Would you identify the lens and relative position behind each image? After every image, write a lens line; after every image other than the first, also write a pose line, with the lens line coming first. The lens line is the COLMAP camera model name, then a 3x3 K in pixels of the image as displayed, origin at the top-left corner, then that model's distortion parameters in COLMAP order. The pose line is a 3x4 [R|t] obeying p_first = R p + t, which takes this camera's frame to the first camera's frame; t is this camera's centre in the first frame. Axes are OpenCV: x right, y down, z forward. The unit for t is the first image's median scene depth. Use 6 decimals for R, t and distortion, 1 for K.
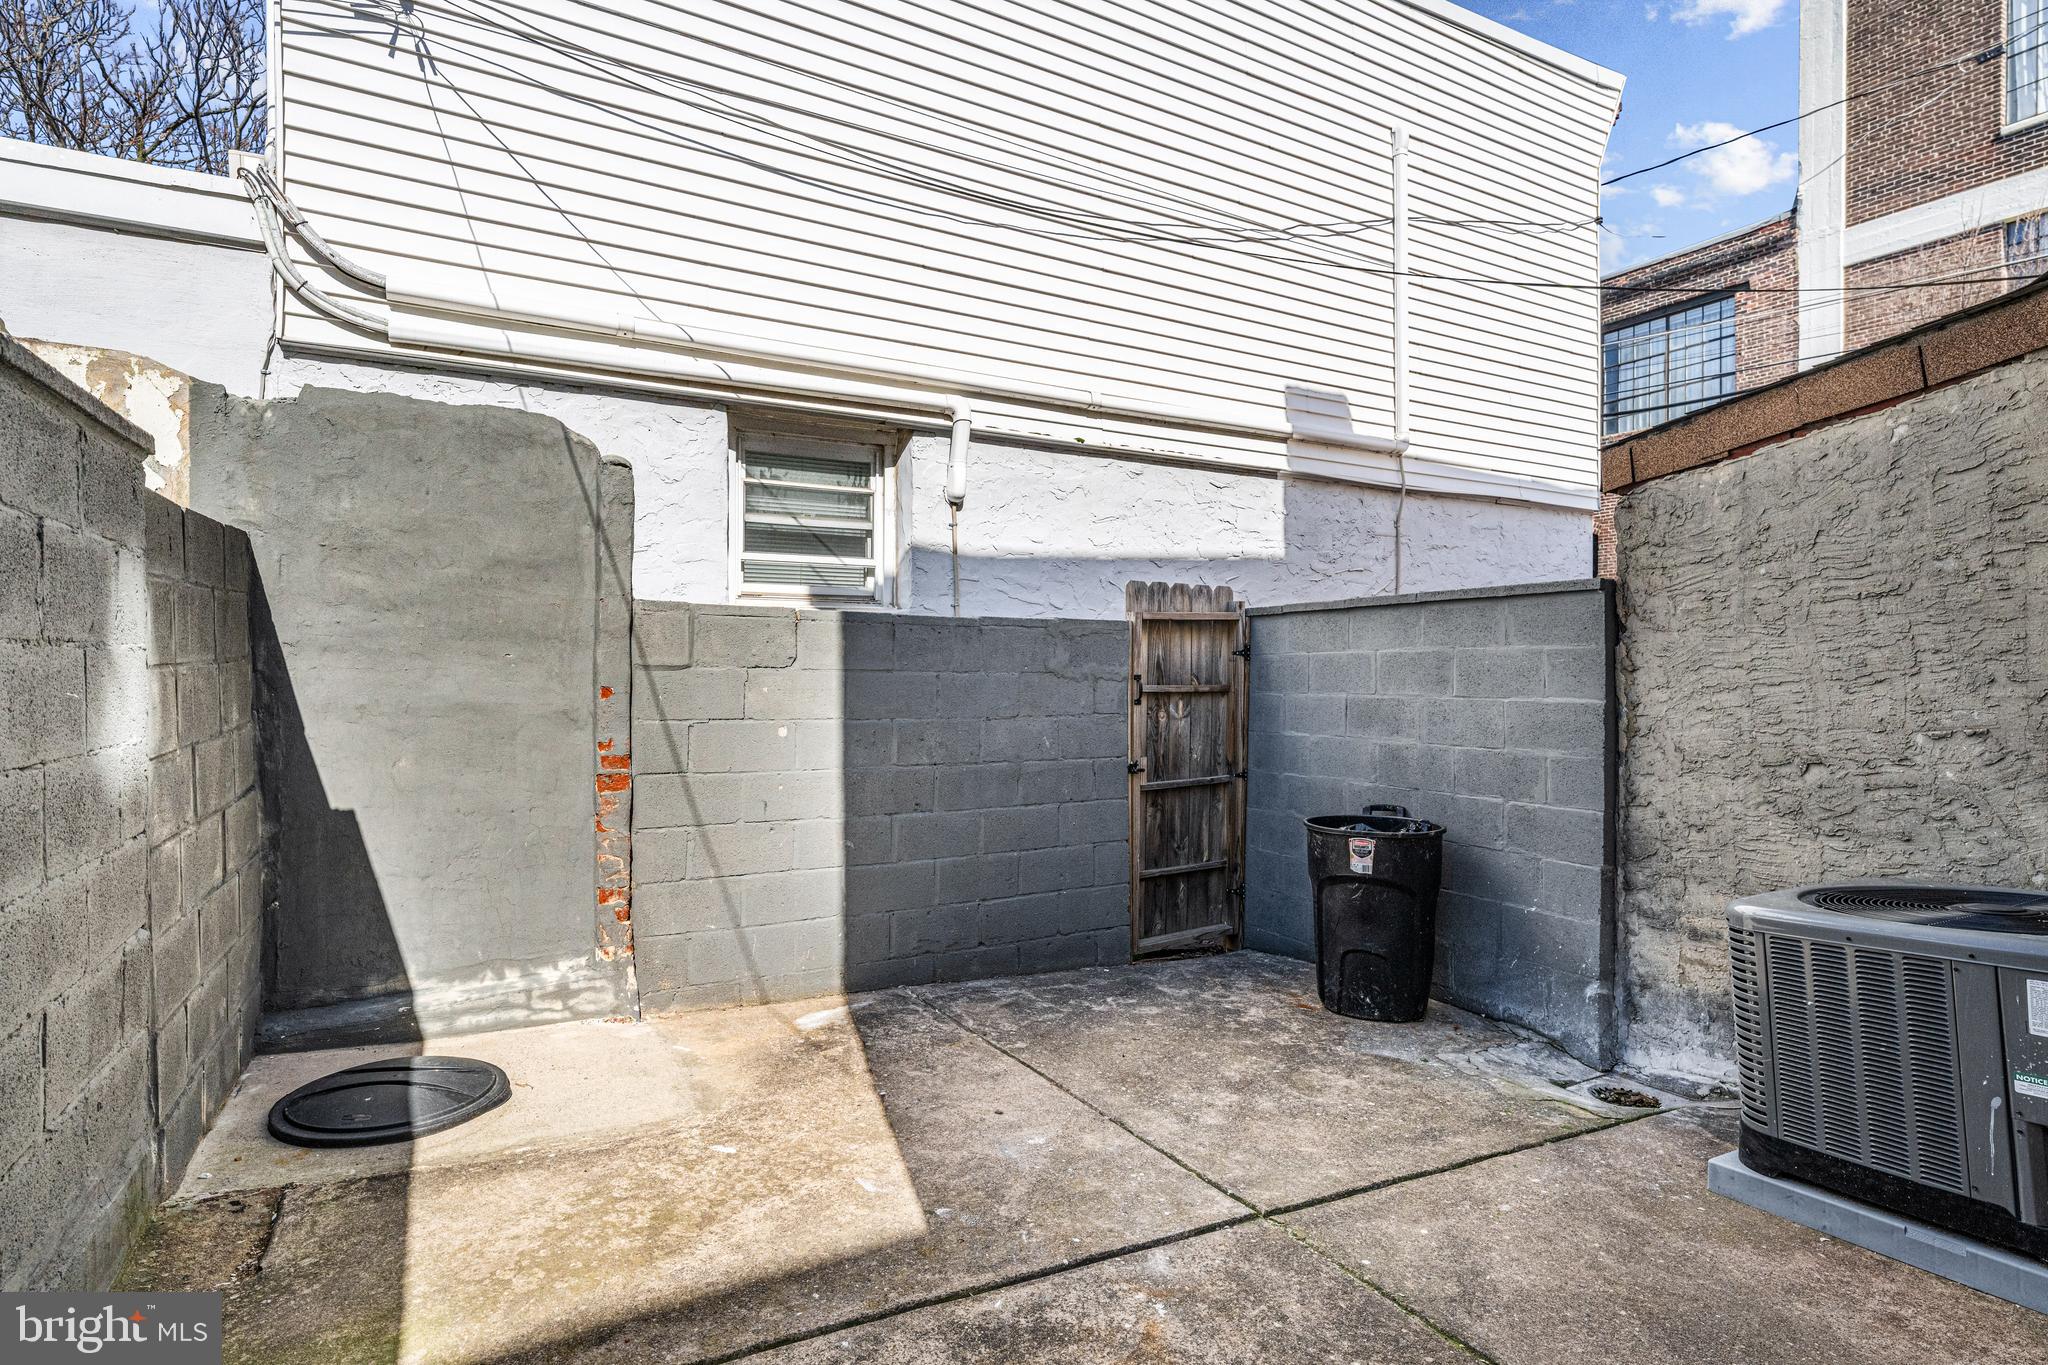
lens RADIAL K [[988.7, 0, 1027.9], [0, 988.7, 676.2], [0, 0, 1]] dist [0.009248, -0.003997]
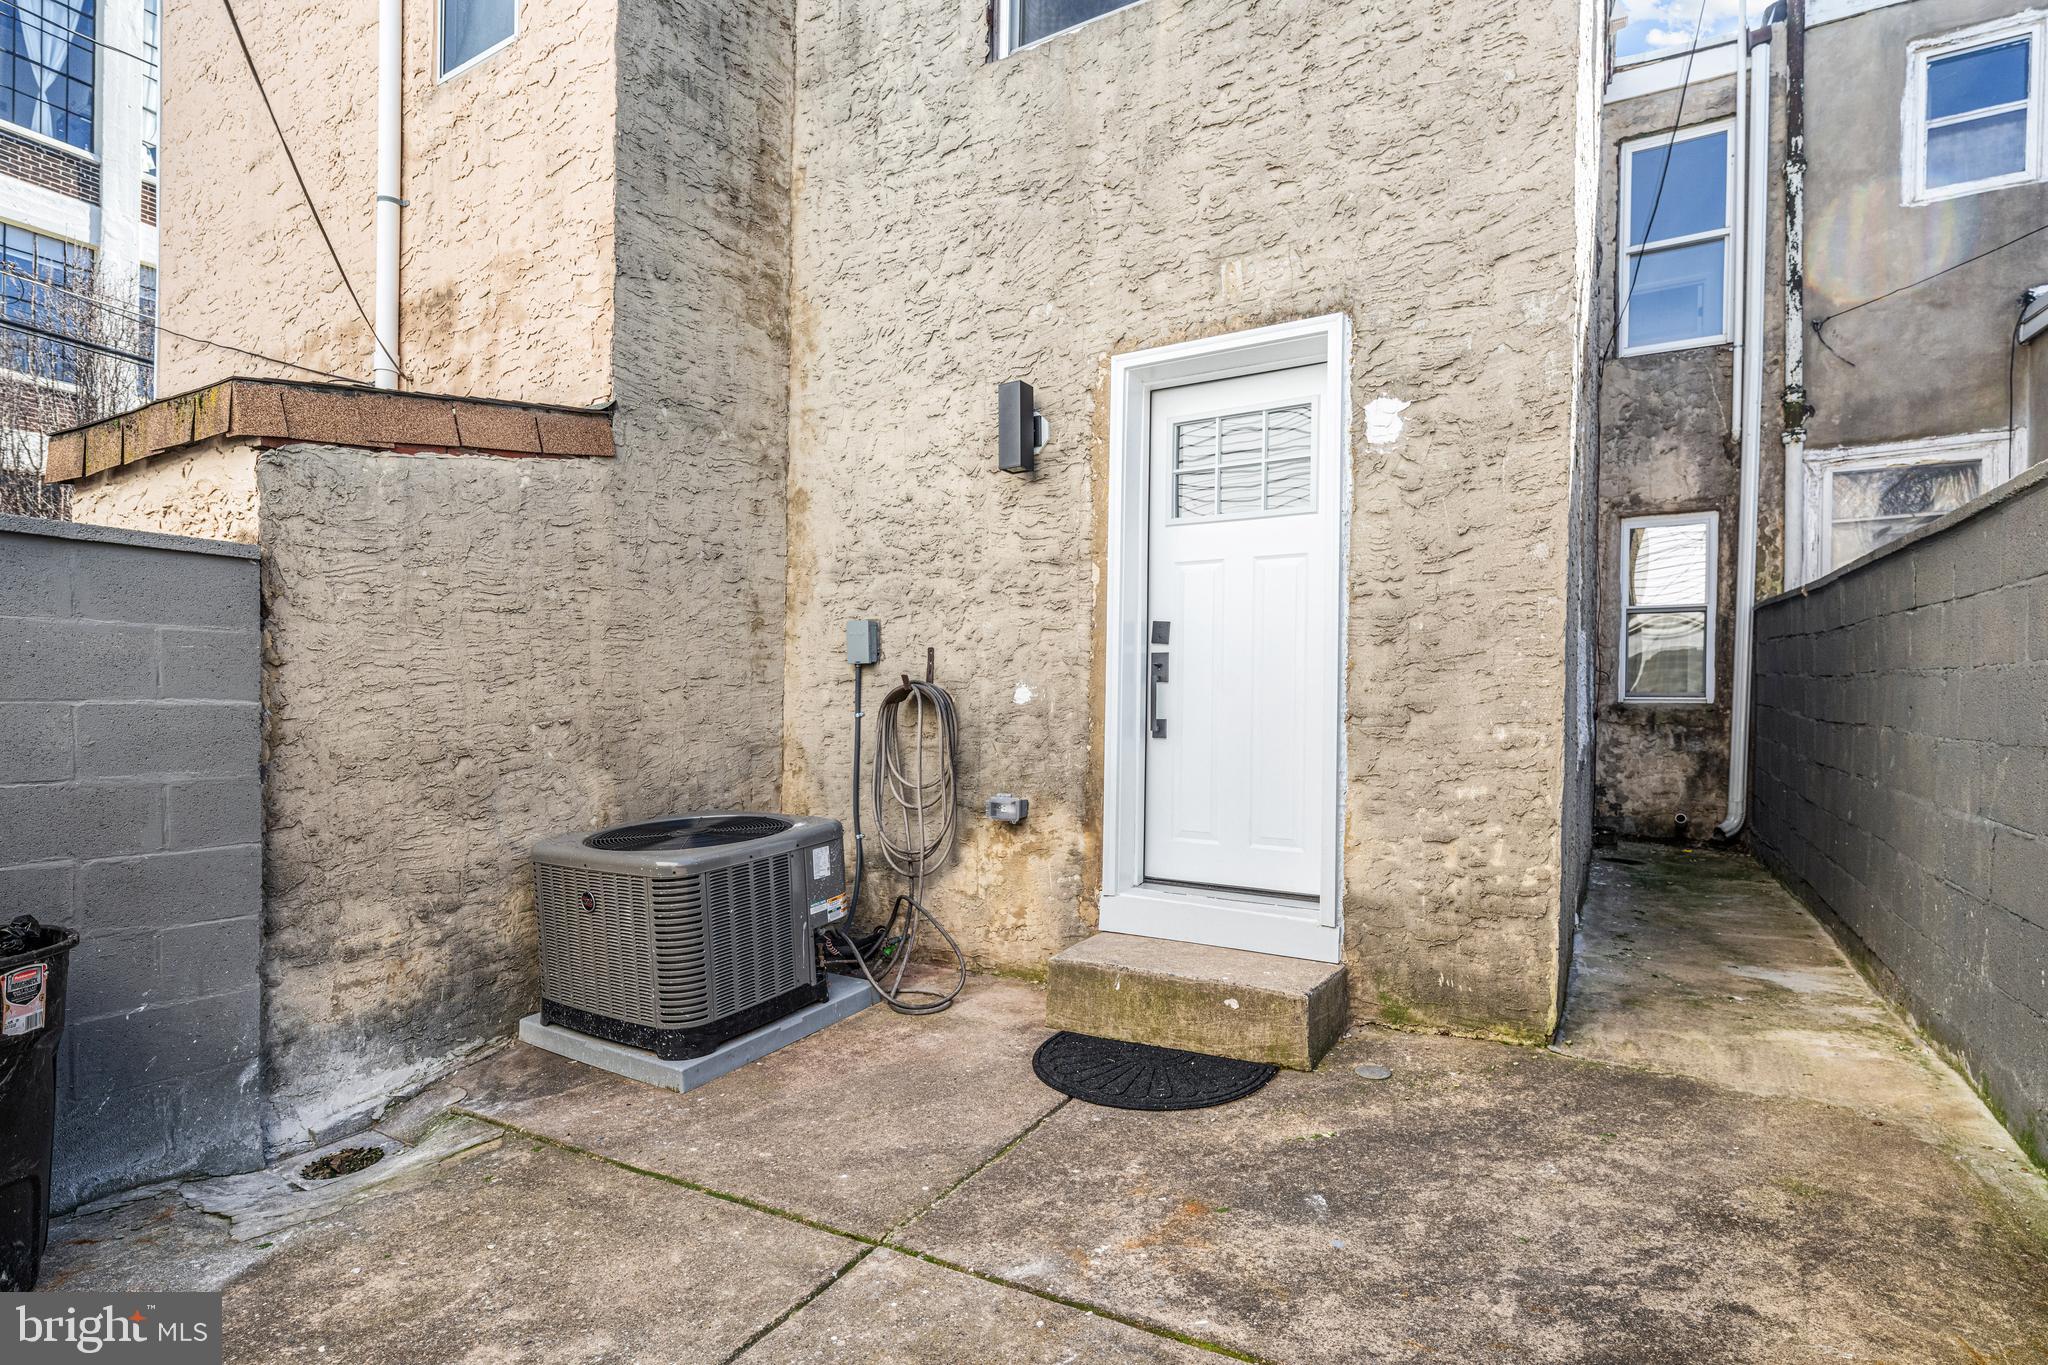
lens RADIAL K [[988.7, 0, 1023.6], [0, 988.7, 715.5], [0, 0, 1]] dist [0.009248, -0.003997]
pose [[-0.486653, -0.011660, 0.873518, -0.455450], [-0.006362, 0.999932, 0.009802, 0.026748], [-0.873572, -0.000787, -0.486694, 0.955078]]
